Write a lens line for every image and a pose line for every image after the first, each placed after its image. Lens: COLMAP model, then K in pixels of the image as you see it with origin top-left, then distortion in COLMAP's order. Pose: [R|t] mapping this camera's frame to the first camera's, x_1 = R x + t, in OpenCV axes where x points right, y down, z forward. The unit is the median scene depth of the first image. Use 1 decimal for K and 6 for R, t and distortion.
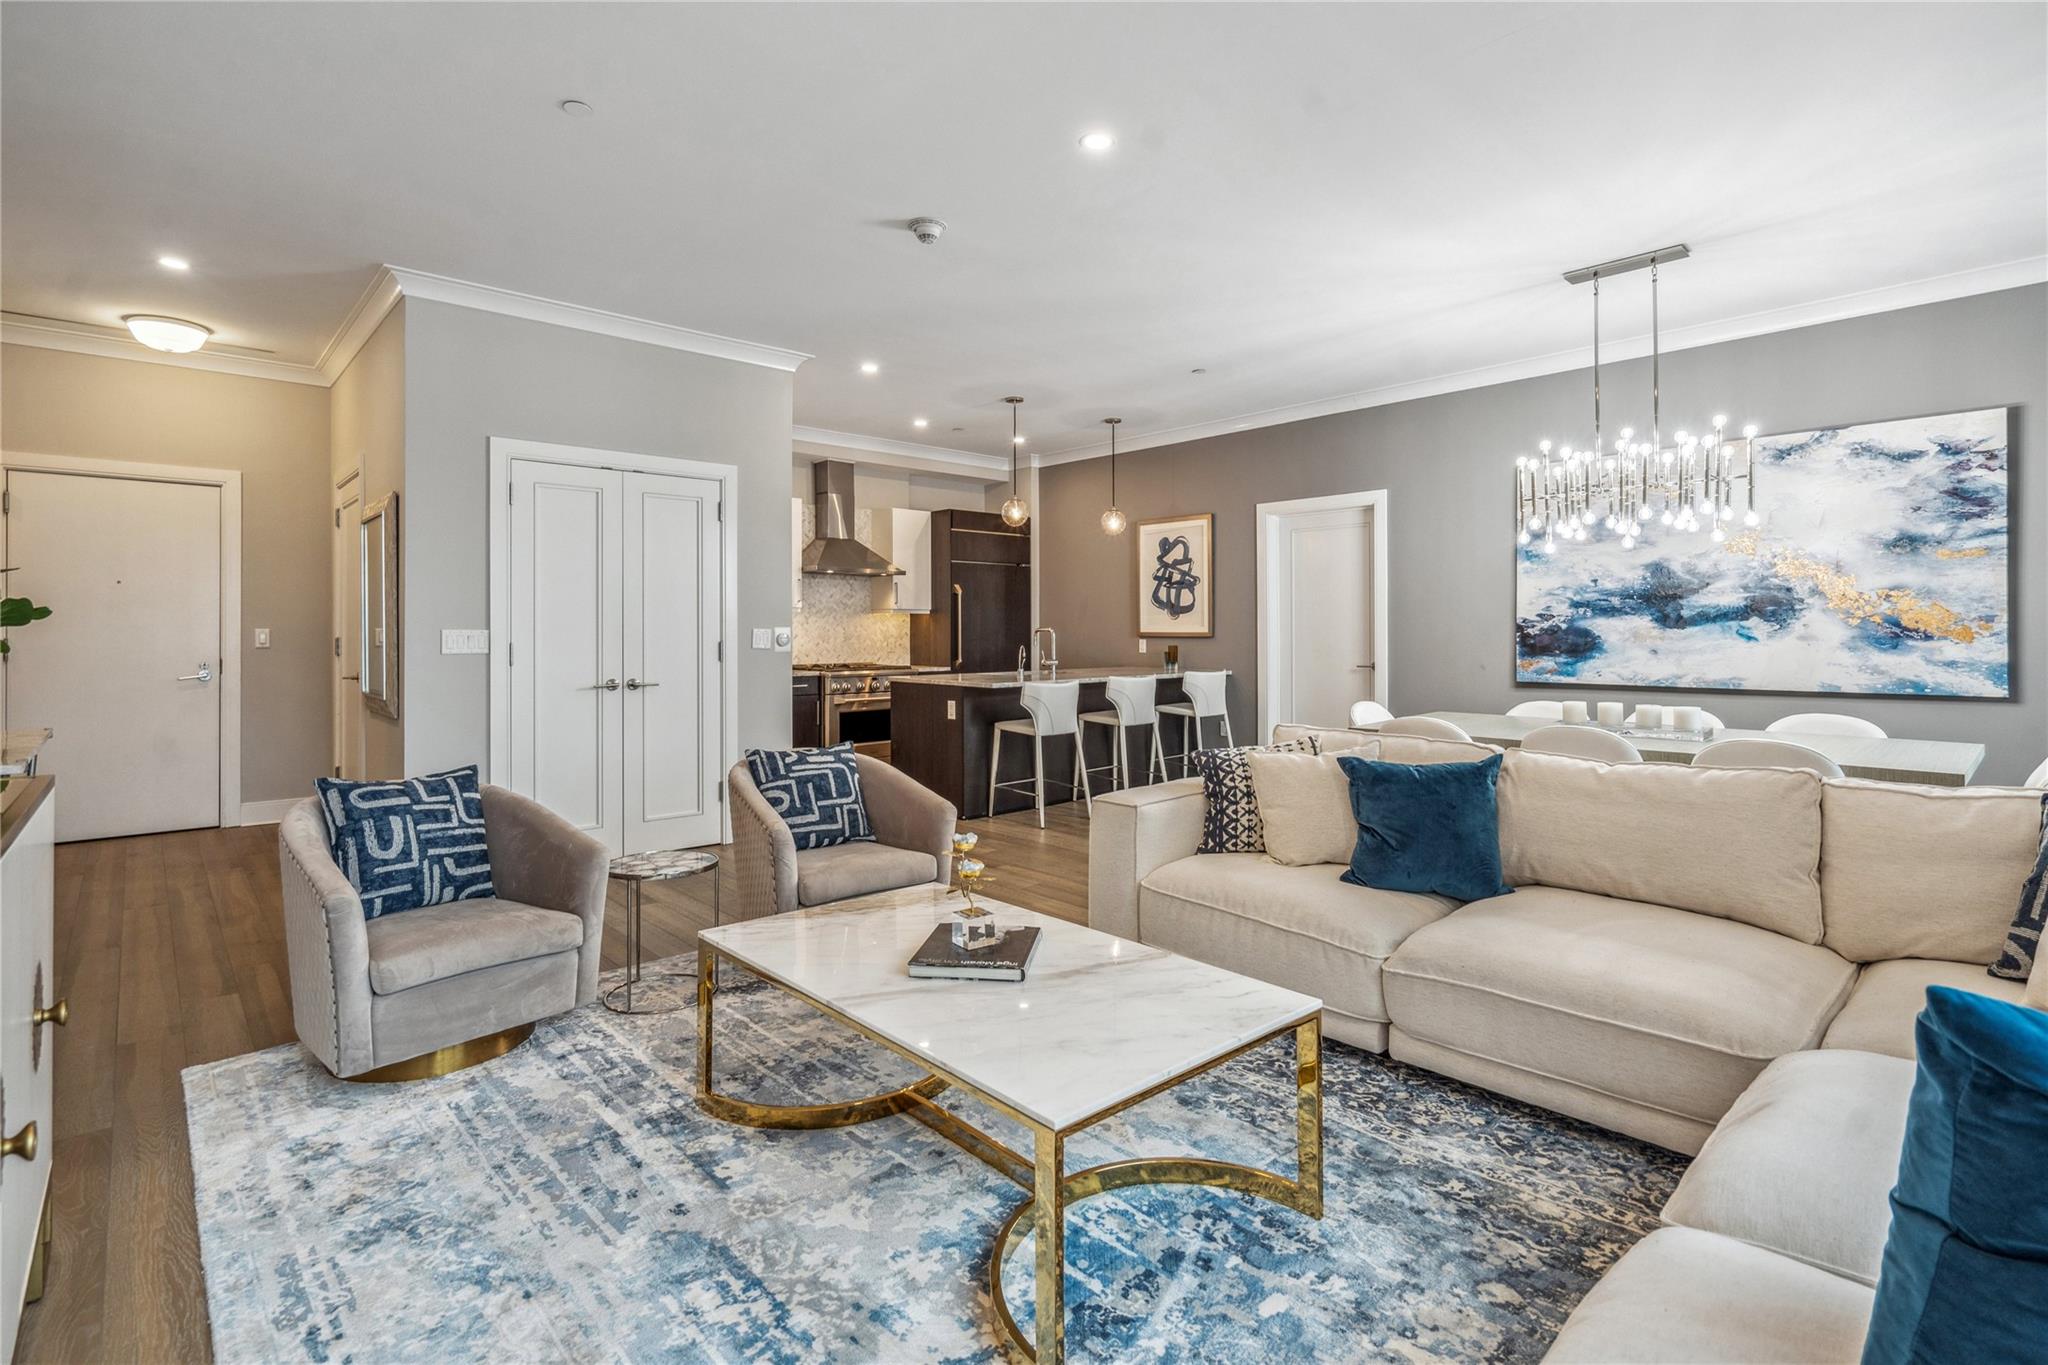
lens RADIAL K [[968.3, 0, 1032.2], [0, 968.3, 643.8], [0, 0, 1]] dist [0.005669, -0.000520]
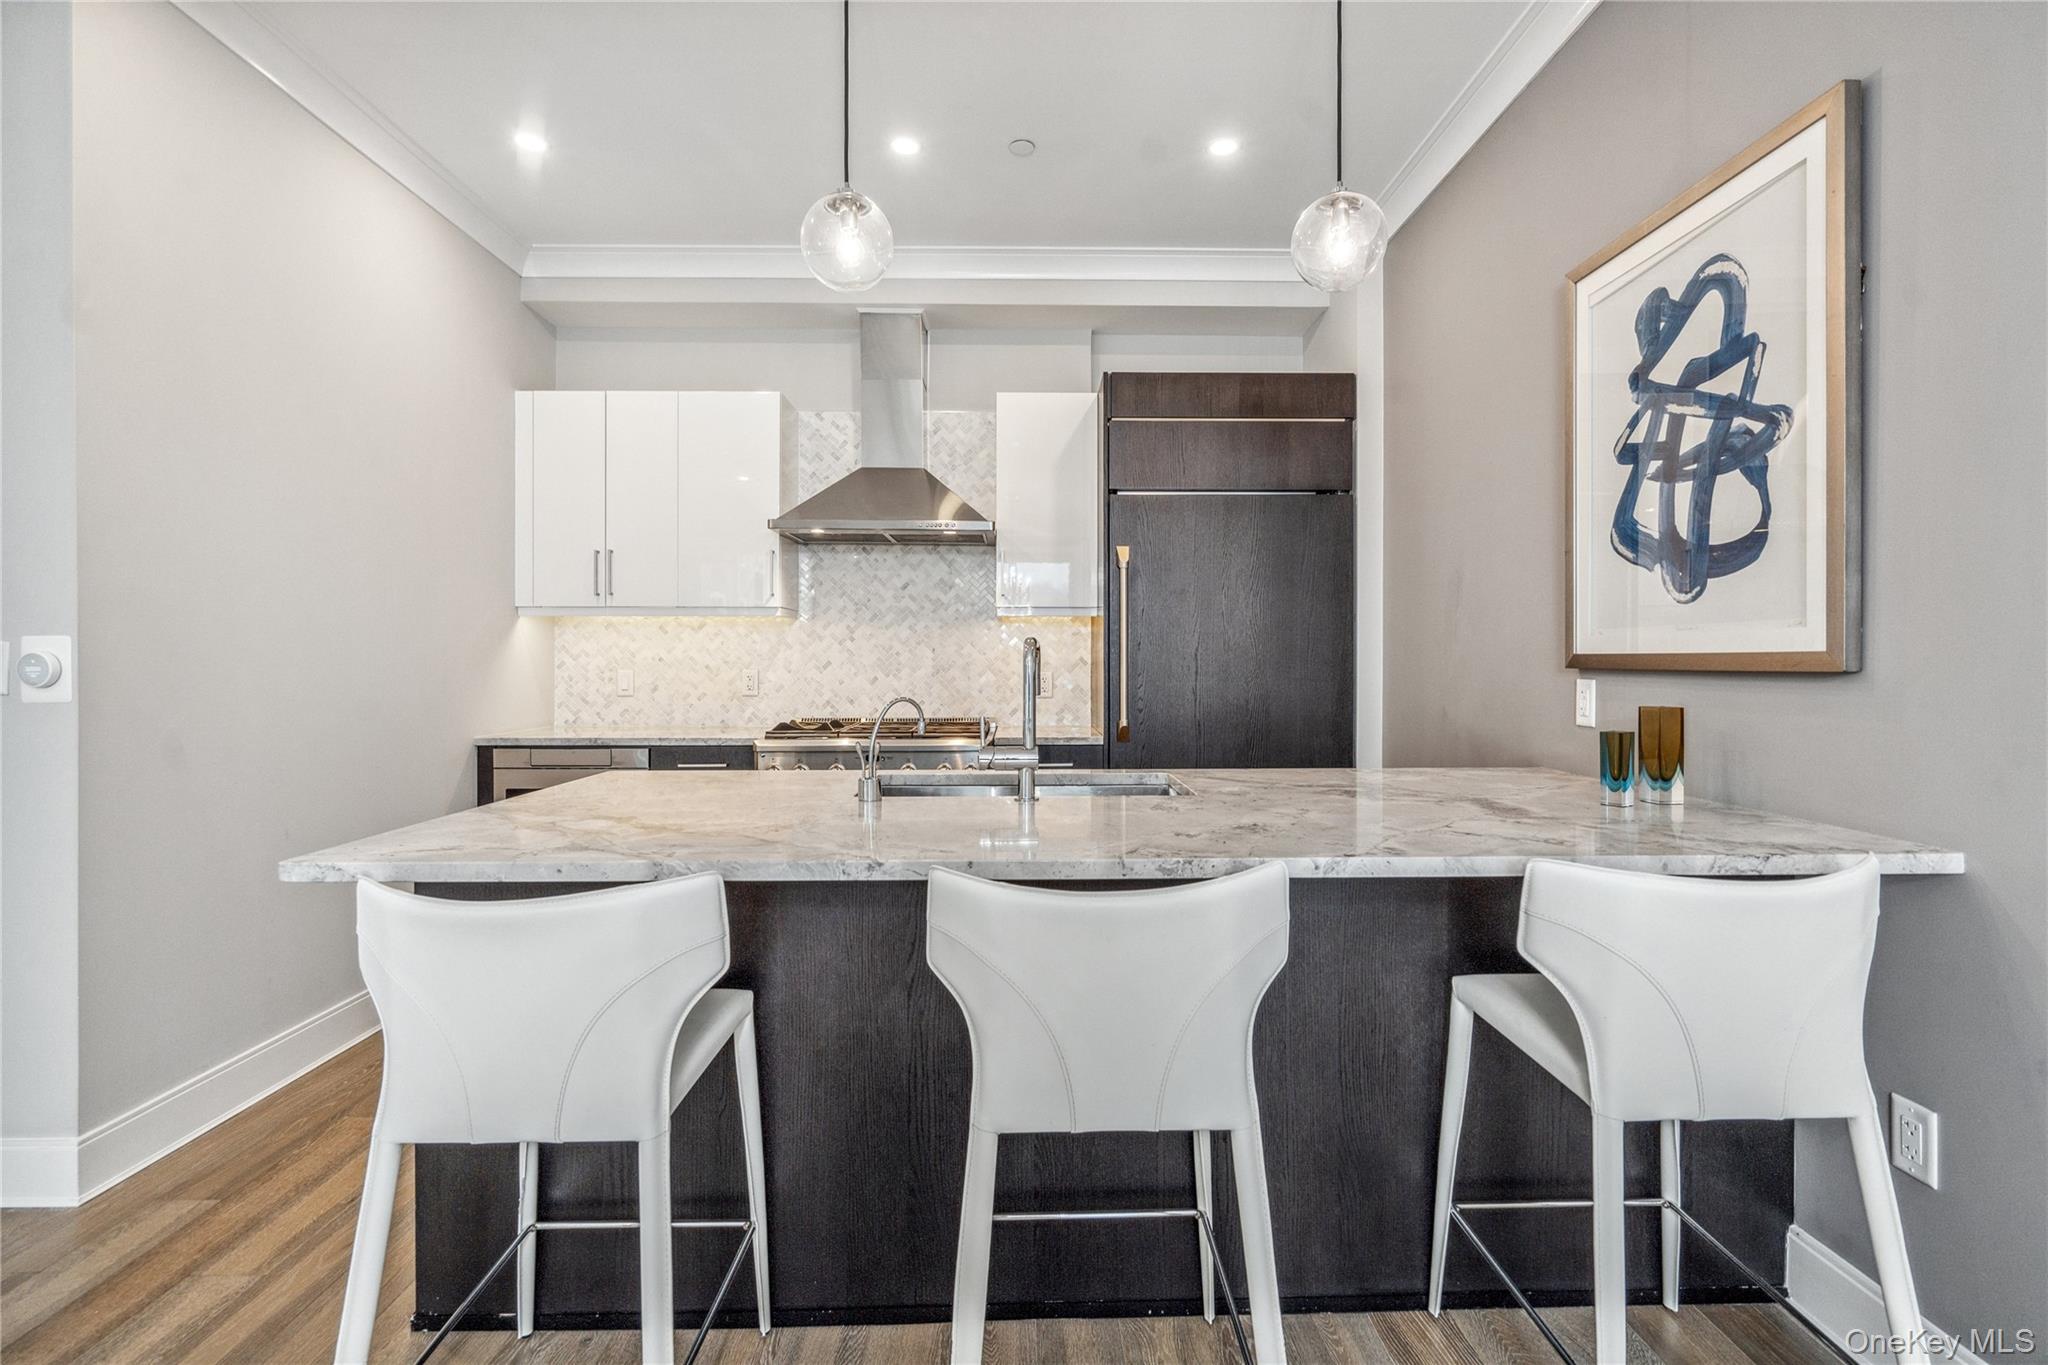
lens RADIAL K [[937.5, 0, 1029.0], [0, 937.5, 672.2], [0, 0, 1]] dist [-0.007774, 0.004314]
pose [[0.744400, 0.009857, -0.667661, 0.181249], [-0.011108, 0.999935, 0.002378, -0.005733], [0.667642, 0.005646, 0.744462, 0.704628]]
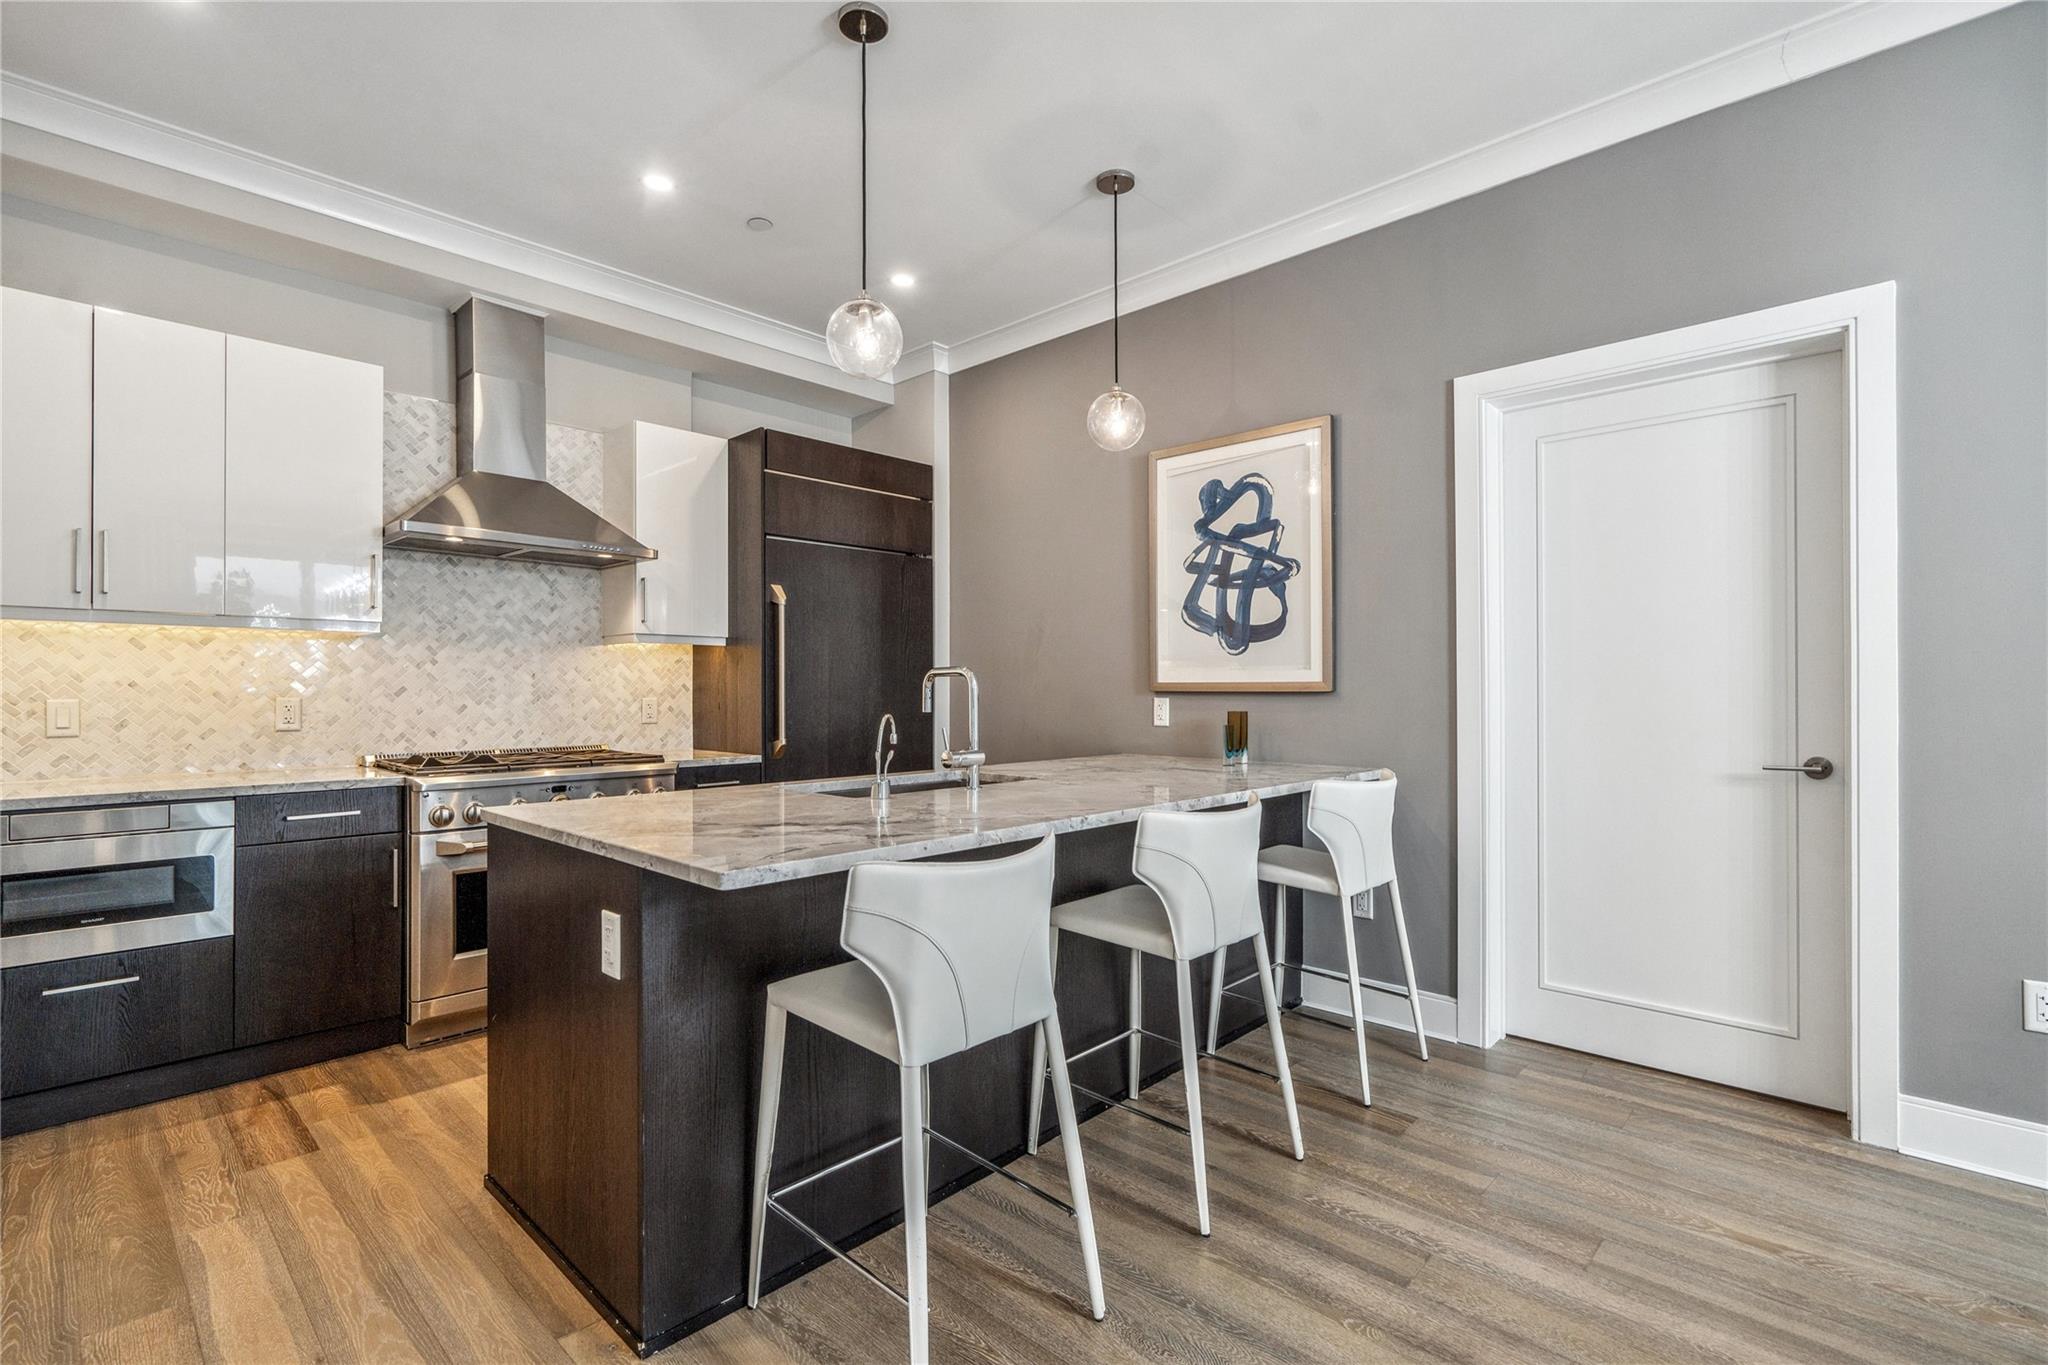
lens RADIAL K [[937.5, 0, 1017.2], [0, 937.5, 690.3], [0, 0, 1]] dist [-0.007774, 0.004314]
pose [[0.998097, 0.001287, 0.061645, 0.014525], [-0.000471, 0.999912, -0.013245, -0.002167], [-0.061656, 0.013191, 0.998010, 0.558659]]
